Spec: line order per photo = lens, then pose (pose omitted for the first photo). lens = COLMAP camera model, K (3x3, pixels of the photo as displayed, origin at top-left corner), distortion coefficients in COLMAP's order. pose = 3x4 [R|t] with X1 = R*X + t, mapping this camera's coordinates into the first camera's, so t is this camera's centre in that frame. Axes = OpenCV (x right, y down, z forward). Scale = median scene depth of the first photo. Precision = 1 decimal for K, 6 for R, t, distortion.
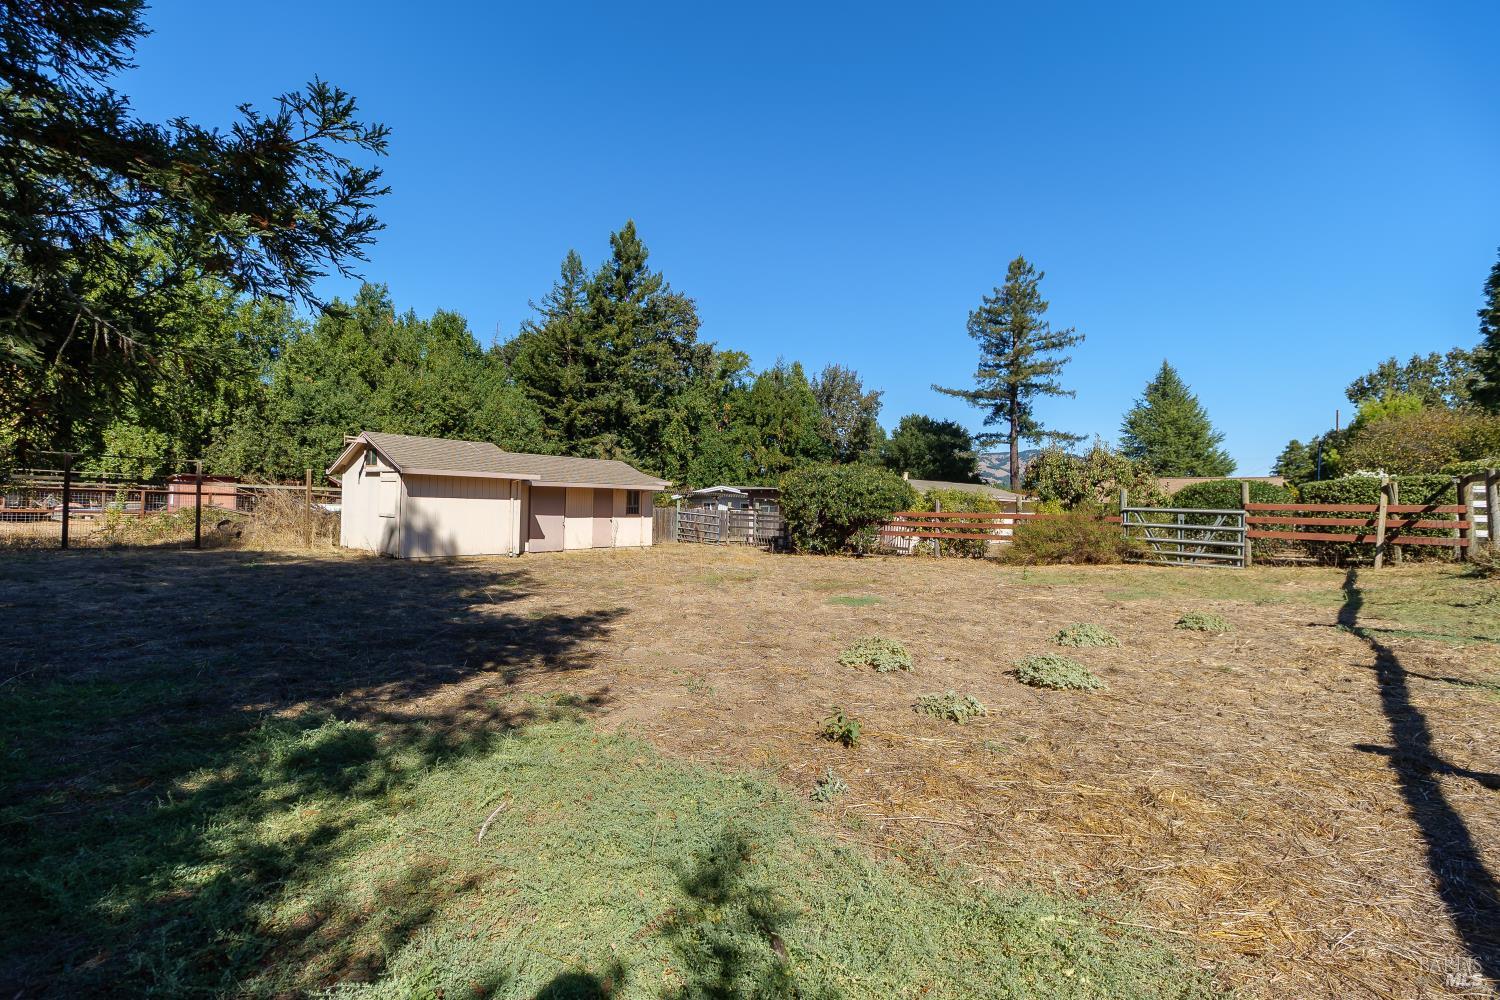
lens RADIAL K [[654.9, 0, 750.0], [0, 654.9, 500.0], [0, 0, 1]] dist [-0.003576, -0.000498]
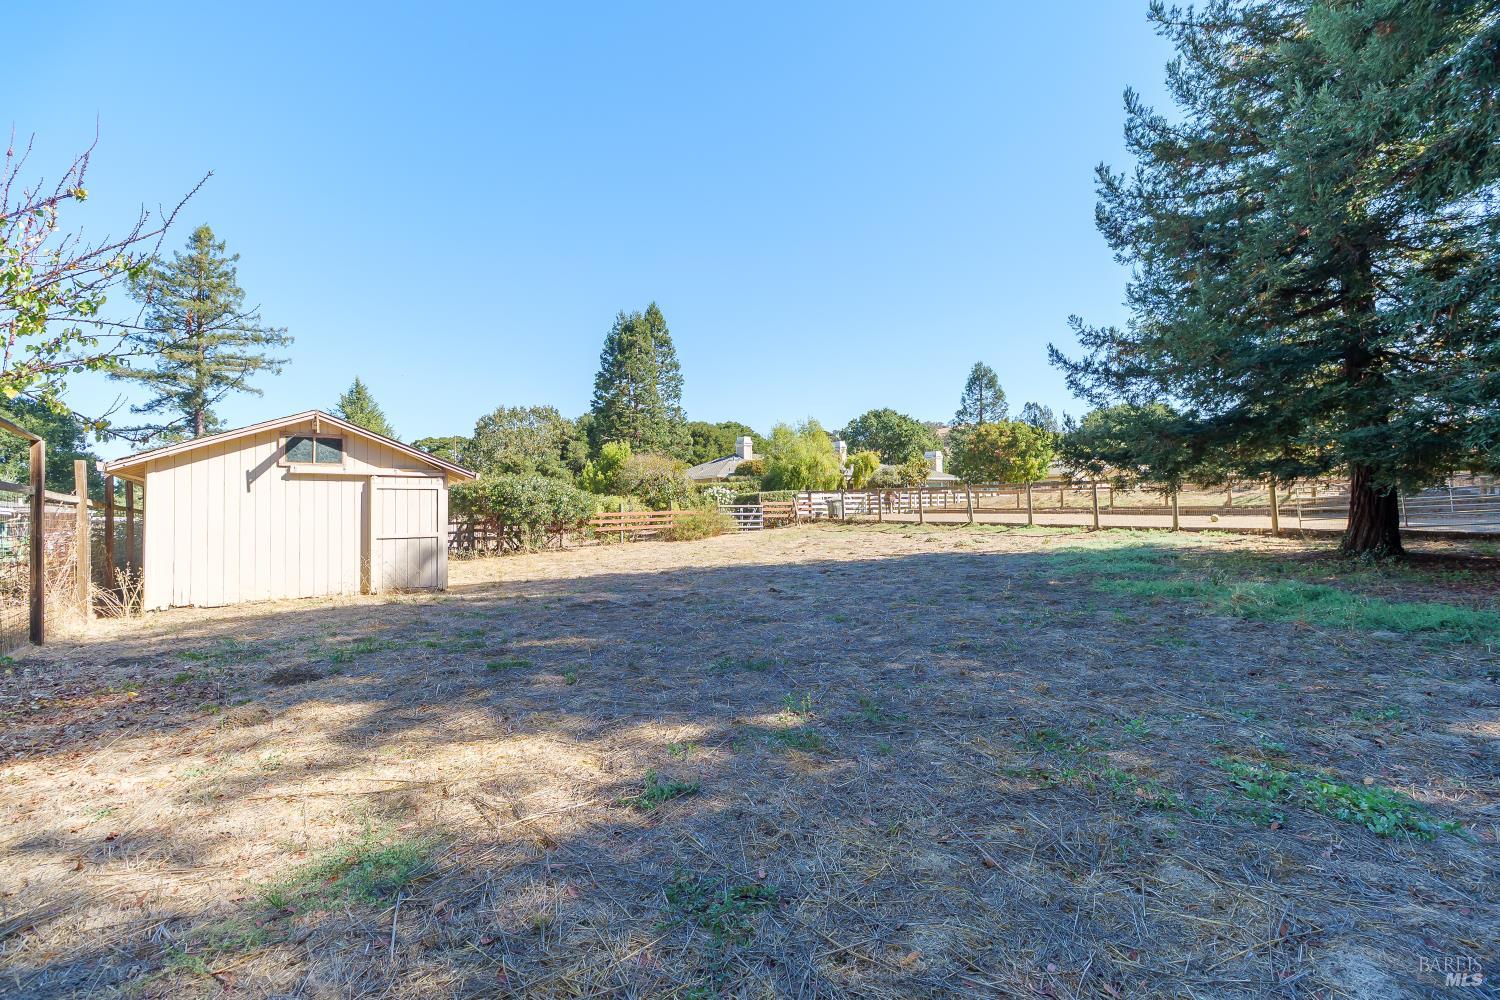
lens RADIAL K [[654.9, 0, 750.0], [0, 654.9, 500.0], [0, 0, 1]] dist [-0.003576, -0.000498]
pose [[0.185078, -0.010413, 0.982669, -0.328973], [0.014778, 0.999860, 0.007812, -0.004864], [-0.982613, 0.013076, 0.185206, 0.144445]]
